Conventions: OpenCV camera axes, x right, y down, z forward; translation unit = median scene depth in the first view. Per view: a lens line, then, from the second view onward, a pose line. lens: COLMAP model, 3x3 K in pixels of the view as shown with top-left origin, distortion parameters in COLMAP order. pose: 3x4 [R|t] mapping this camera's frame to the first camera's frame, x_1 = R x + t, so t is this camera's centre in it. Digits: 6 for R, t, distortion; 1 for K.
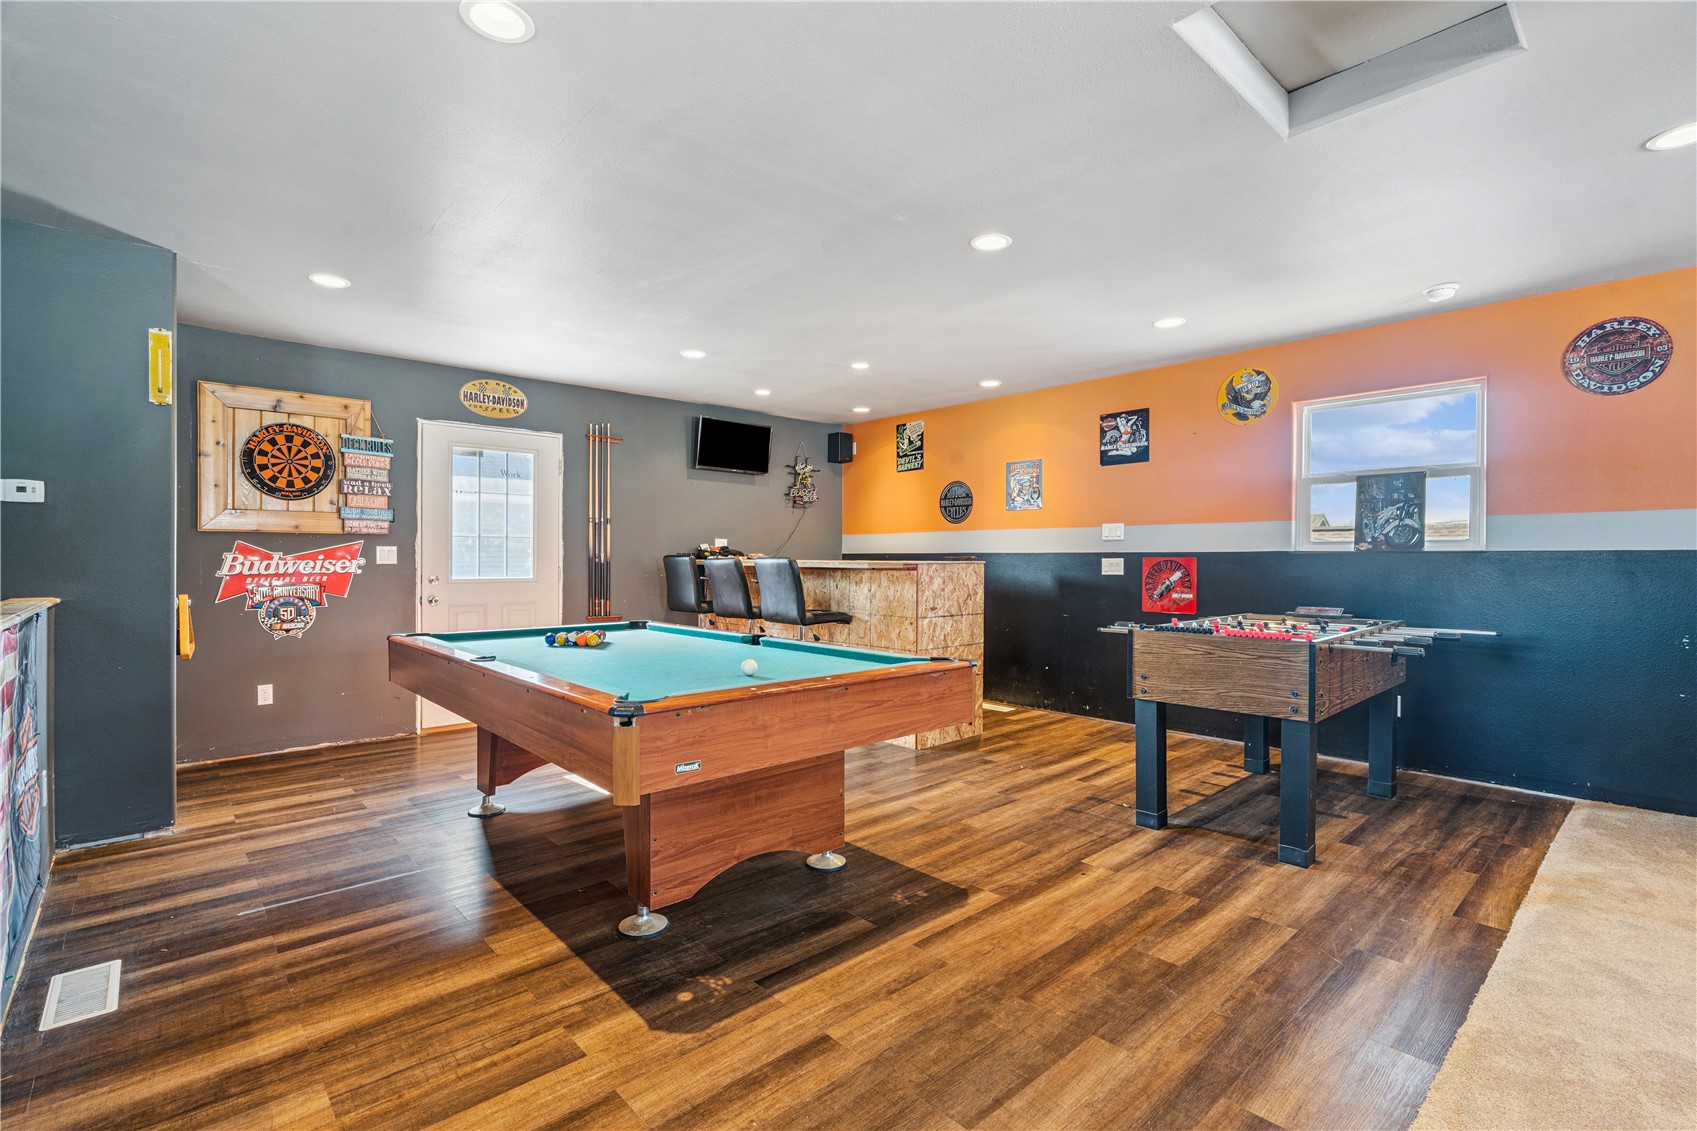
lens RADIAL K [[769.0, 0, 850.8], [0, 769.0, 567.4], [0, 0, 1]] dist [-0.004980, 0.001120]
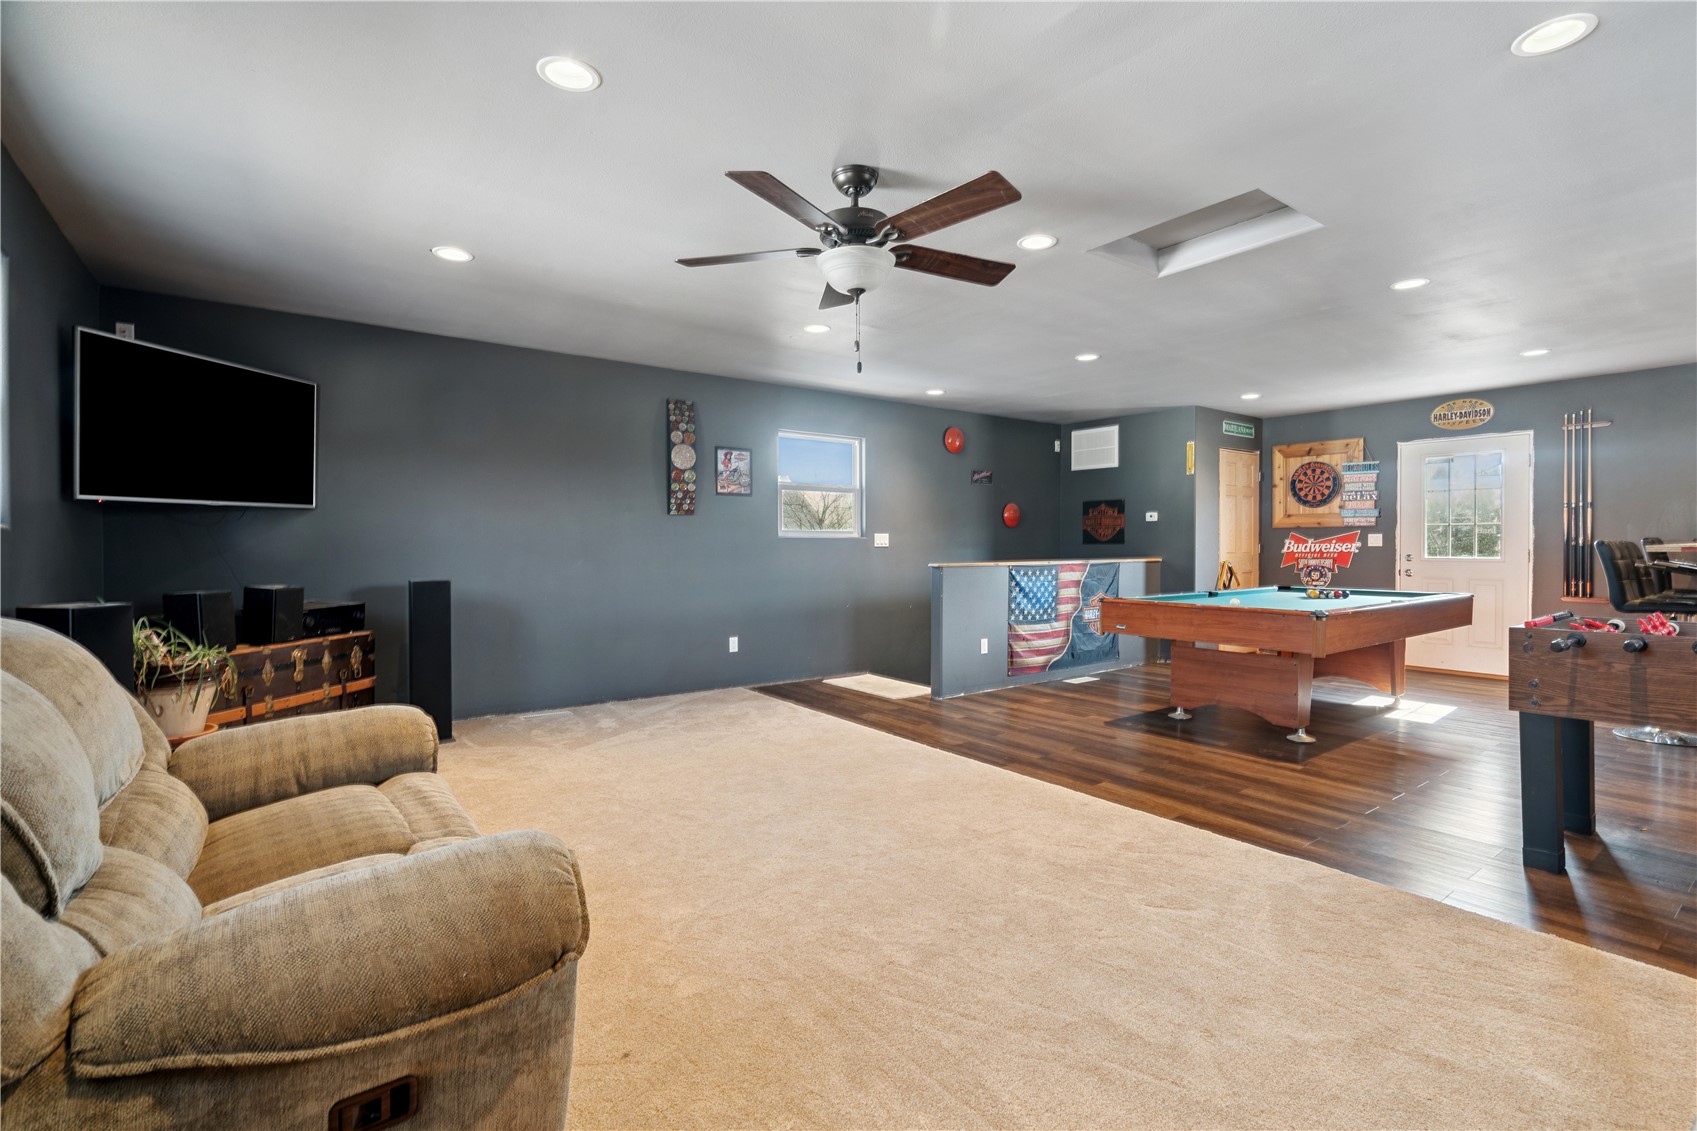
lens RADIAL K [[769.0, 0, 849.1], [0, 769.0, 551.9], [0, 0, 1]] dist [-0.004980, 0.001120]
pose [[-0.100469, 0.011424, -0.994875, 1.011153], [-0.009485, 0.999878, 0.012439, -0.002167], [0.994895, 0.010686, -0.100348, 0.159492]]
